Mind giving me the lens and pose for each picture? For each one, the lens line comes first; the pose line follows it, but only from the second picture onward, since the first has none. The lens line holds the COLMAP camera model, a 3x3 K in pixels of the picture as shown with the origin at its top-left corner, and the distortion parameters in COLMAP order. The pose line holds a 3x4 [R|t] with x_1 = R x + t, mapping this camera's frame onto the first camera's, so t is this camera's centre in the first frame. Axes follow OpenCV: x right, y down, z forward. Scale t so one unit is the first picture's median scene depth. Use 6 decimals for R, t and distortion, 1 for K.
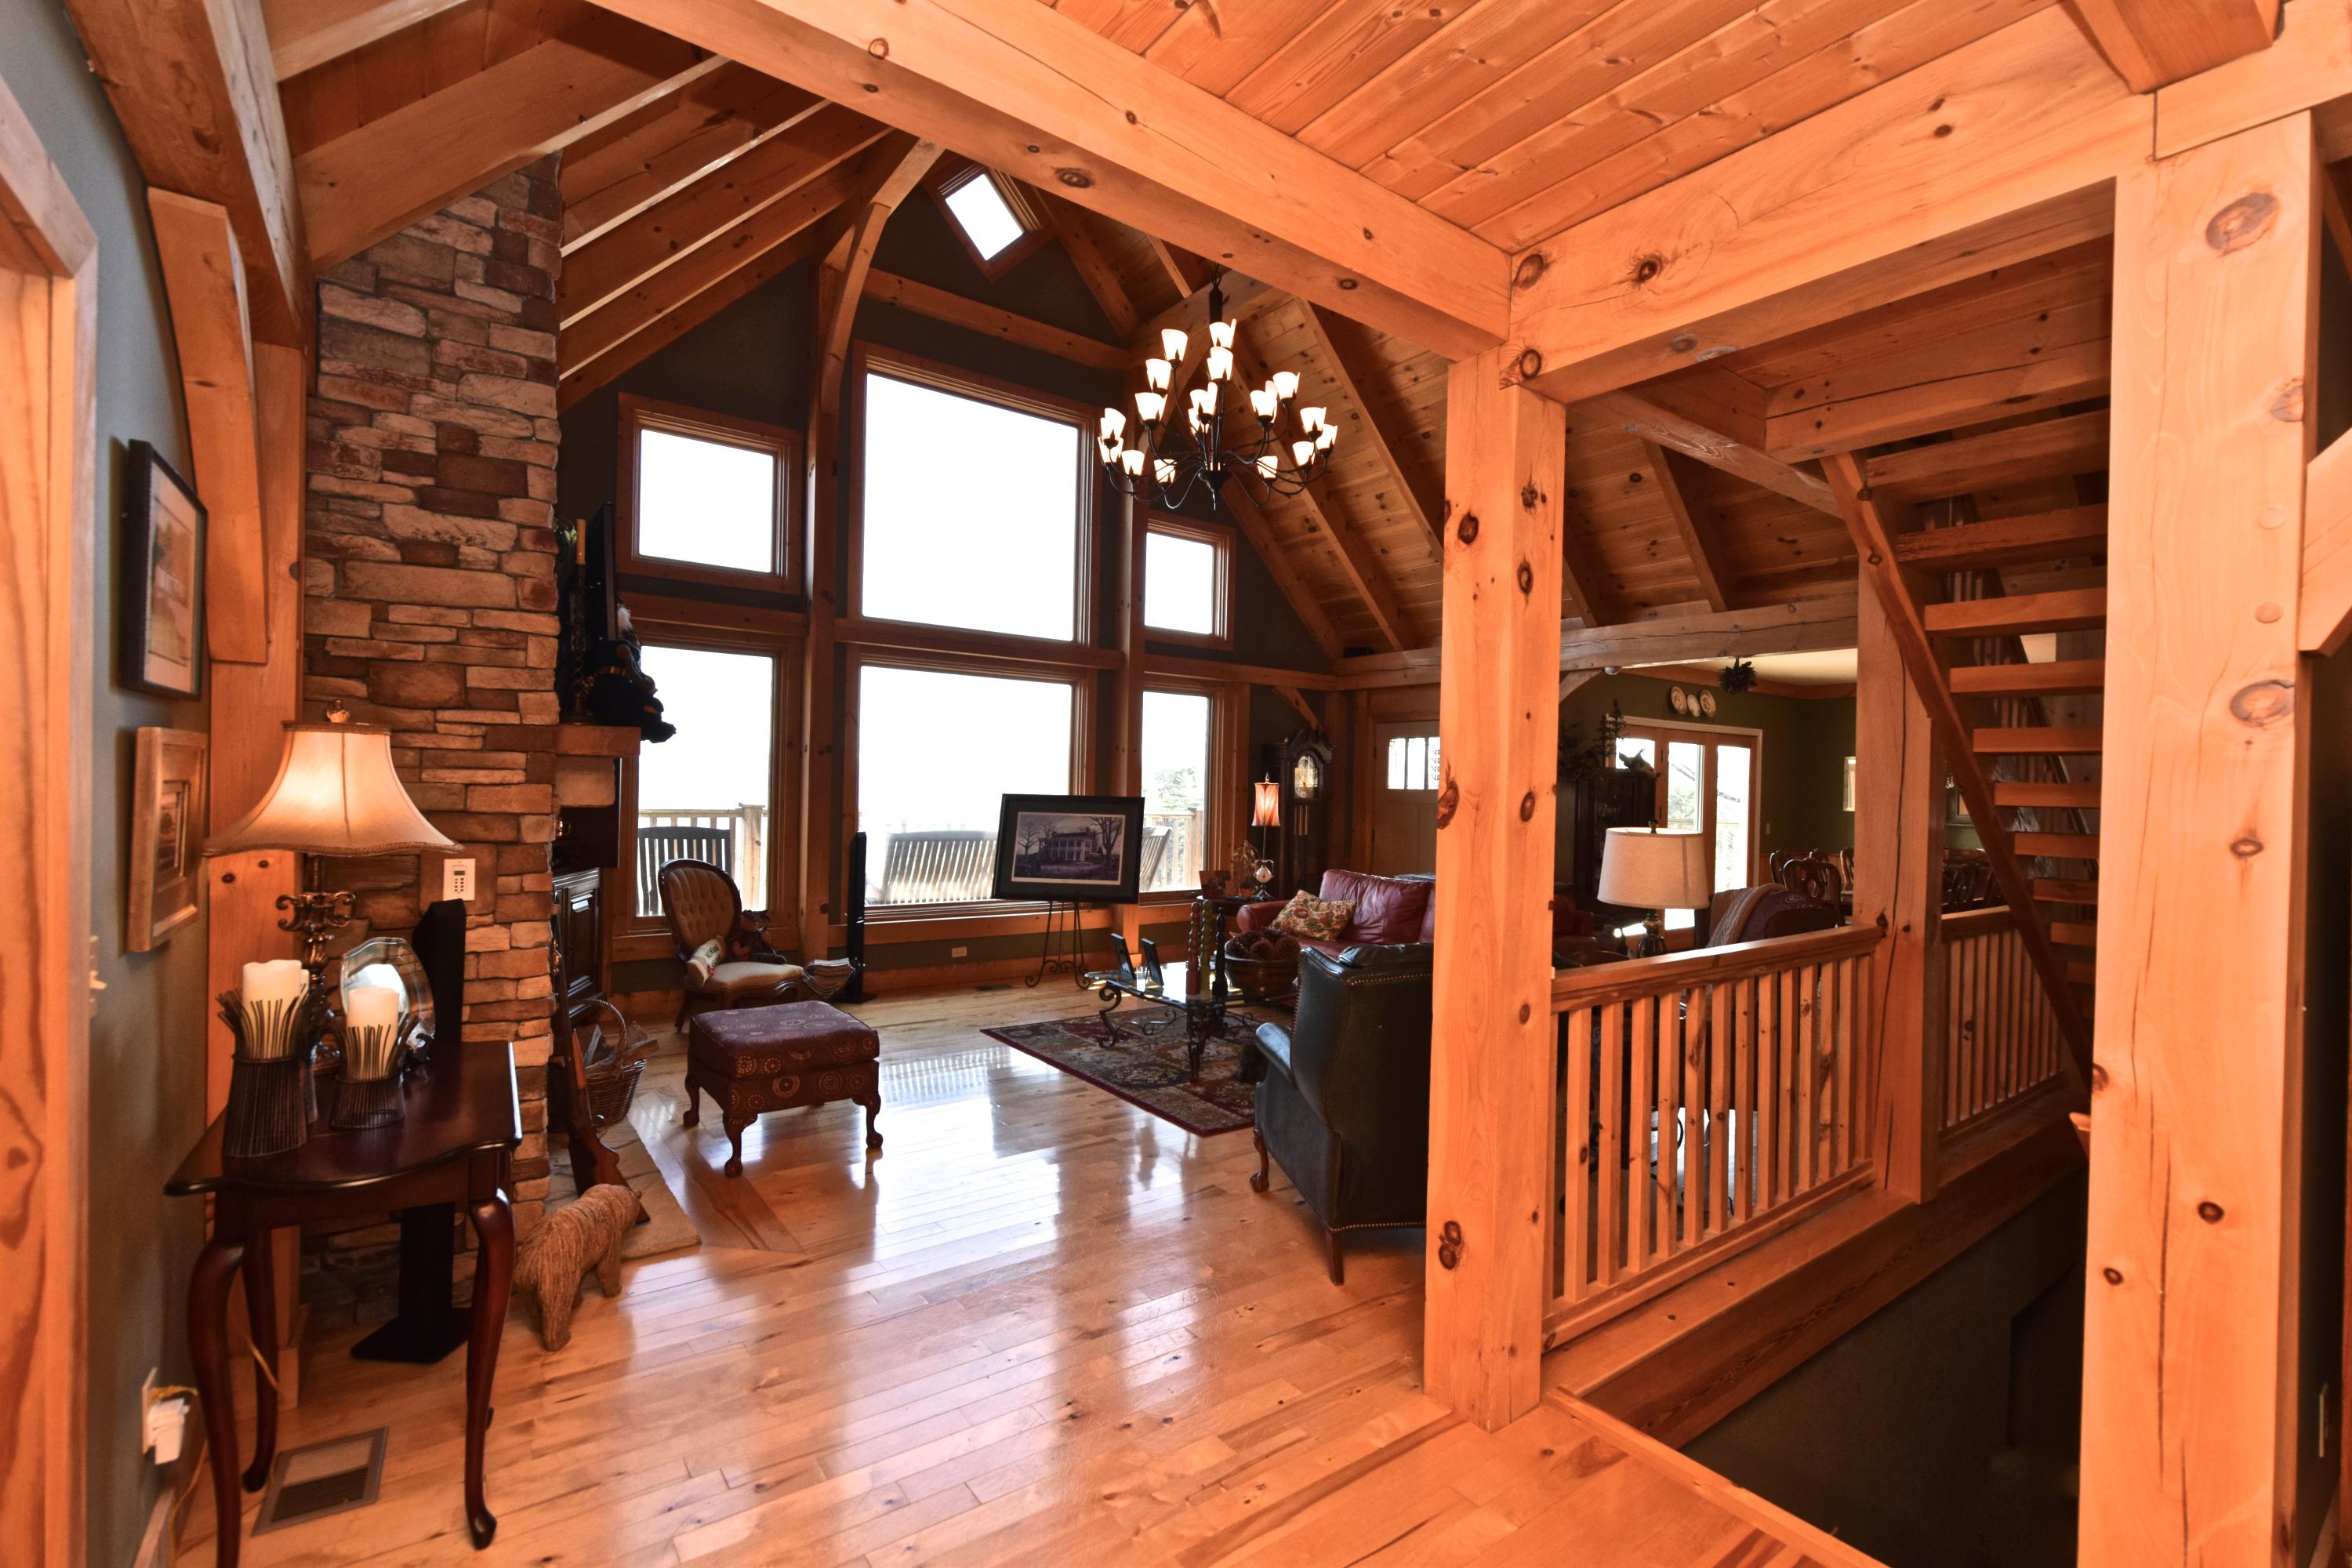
lens RADIAL K [[1018.5, 0, 1168.3], [0, 1018.5, 796.9], [0, 0, 1]] dist [0.005769, -0.003396]
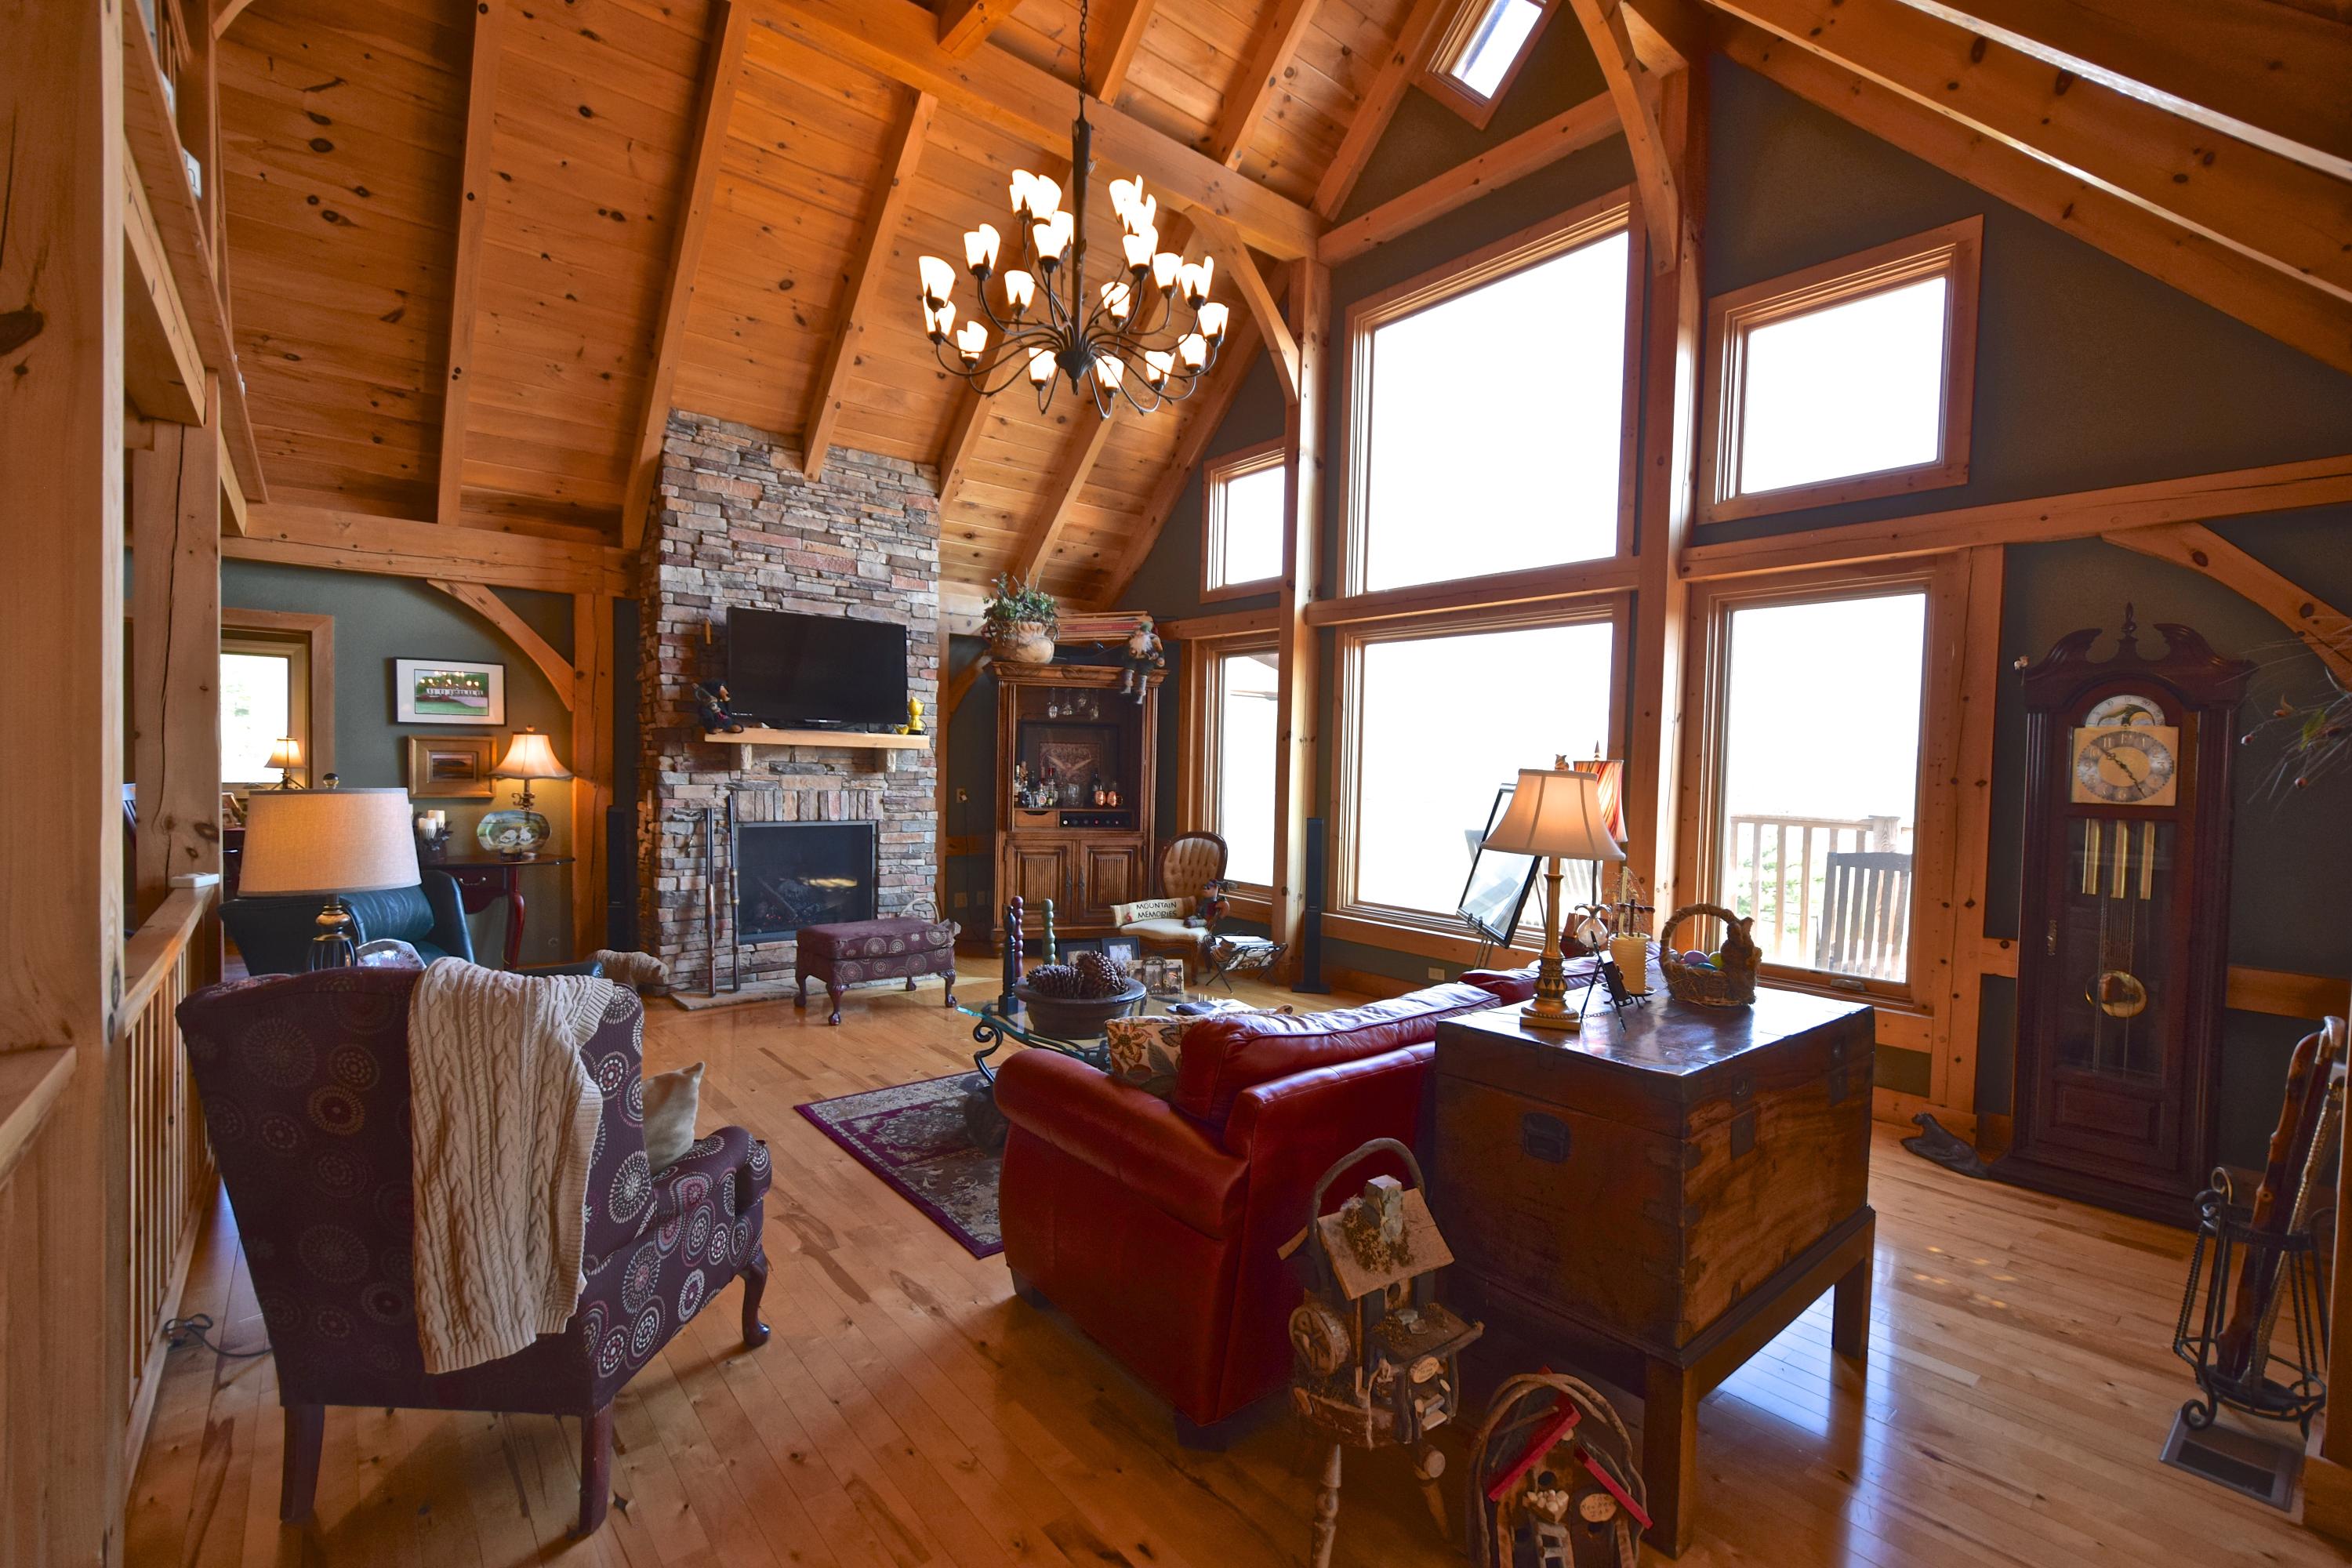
lens RADIAL K [[1018.5, 0, 1181.3], [0, 1018.5, 795.5], [0, 0, 1]] dist [0.005769, -0.003396]
pose [[0.063694, 0.016262, -0.997837, 0.600673], [-0.021792, 0.999651, 0.014901, -0.000767], [0.997731, 0.020795, 0.064027, 0.734655]]
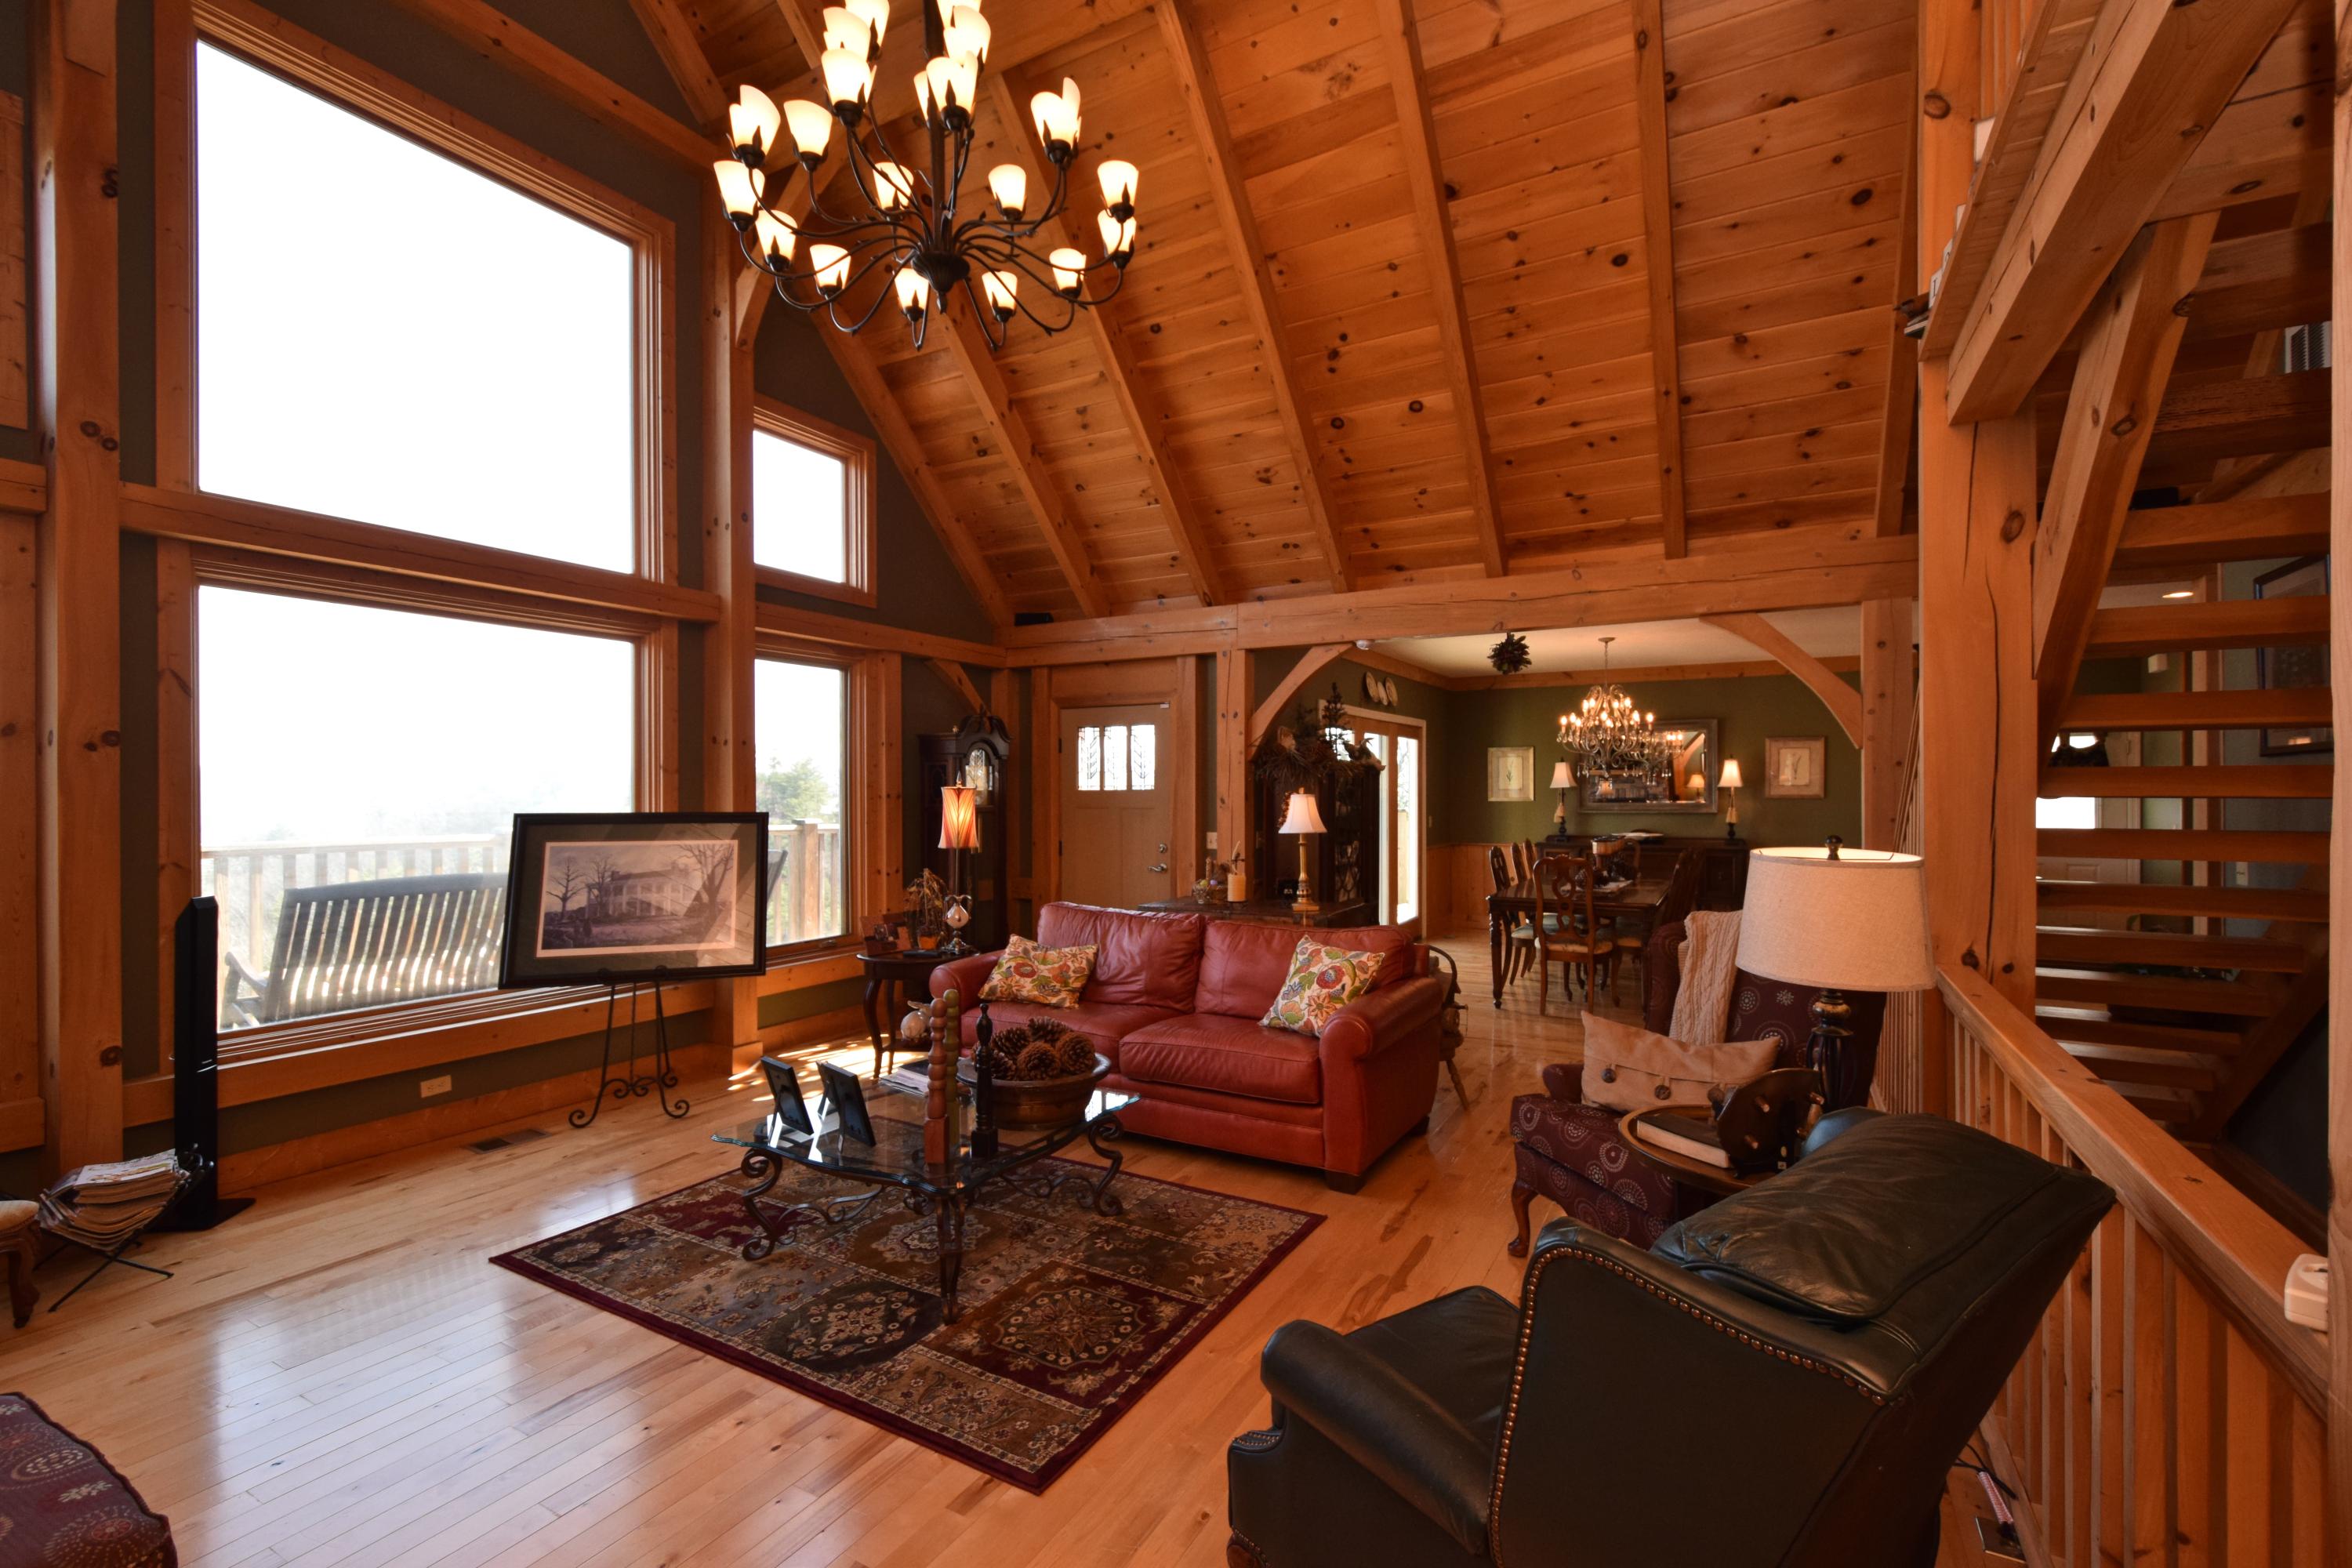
lens RADIAL K [[1018.5, 0, 1181.9], [0, 1018.5, 799.1], [0, 0, 1]] dist [0.005769, -0.003396]
pose [[0.907437, -0.027288, 0.419301, -0.057771], [0.026144, 0.999622, 0.008476, -0.006807], [-0.419374, 0.003271, 0.907808, 0.285604]]
